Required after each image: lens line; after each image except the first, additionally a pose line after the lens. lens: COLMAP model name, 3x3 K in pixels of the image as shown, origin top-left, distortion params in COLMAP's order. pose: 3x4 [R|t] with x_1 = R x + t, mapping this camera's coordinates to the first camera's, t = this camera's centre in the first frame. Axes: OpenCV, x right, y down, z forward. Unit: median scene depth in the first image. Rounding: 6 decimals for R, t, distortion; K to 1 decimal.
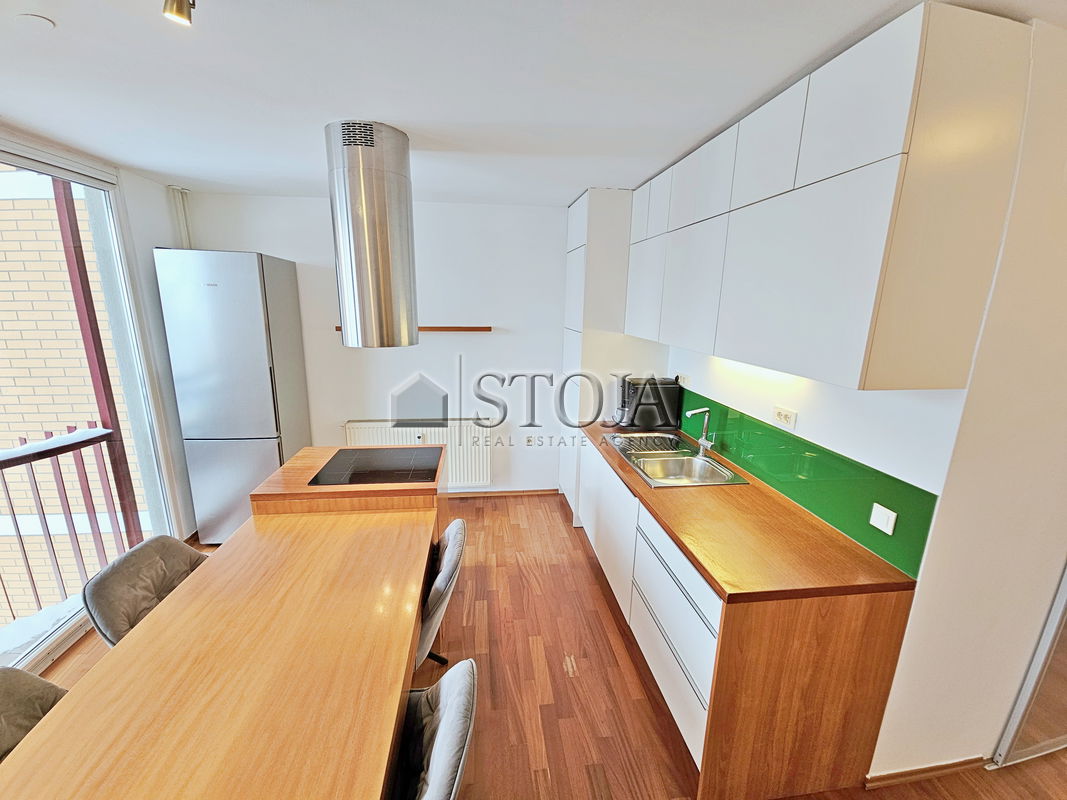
lens RADIAL K [[435.0, 0, 527.6], [0, 435.0, 401.8], [0, 0, 1]] dist [0.003499, -0.000403]
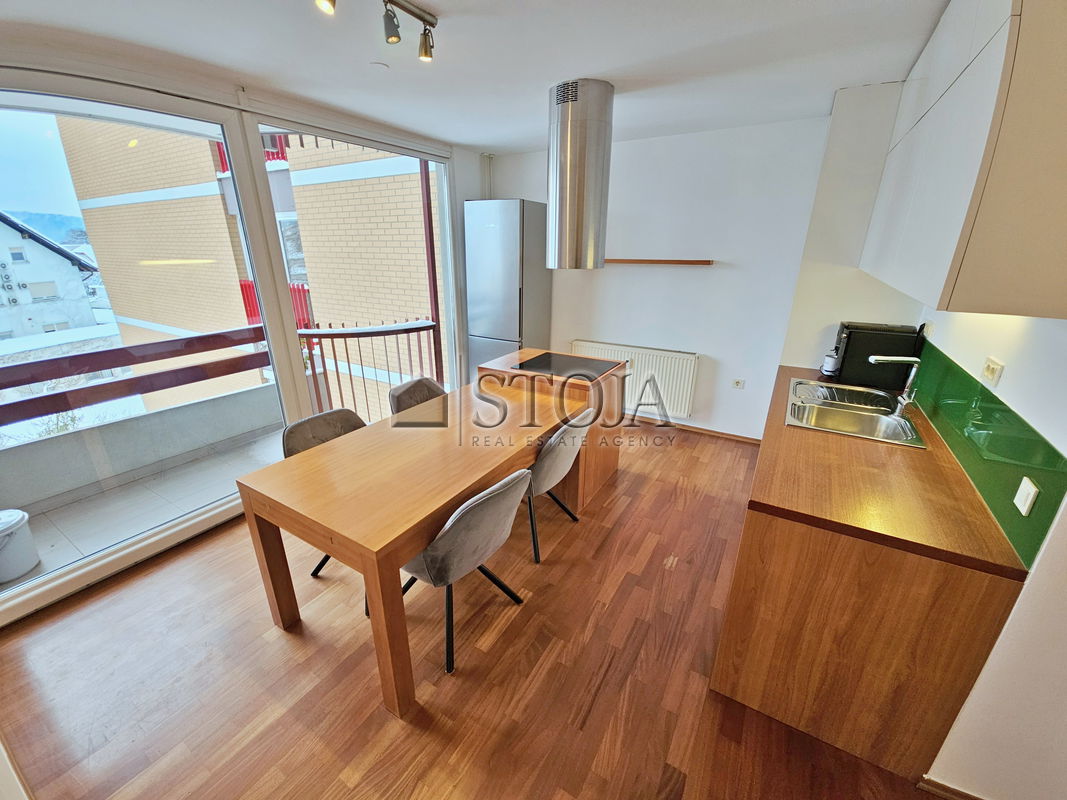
lens RADIAL K [[435.0, 0, 527.6], [0, 435.0, 401.8], [0, 0, 1]] dist [0.003499, -0.000403]
pose [[0.788871, 0.198312, -0.581683, 0.351127], [-0.129733, 0.978913, 0.157796, 0.062973], [0.600709, -0.049017, 0.797963, -0.096280]]
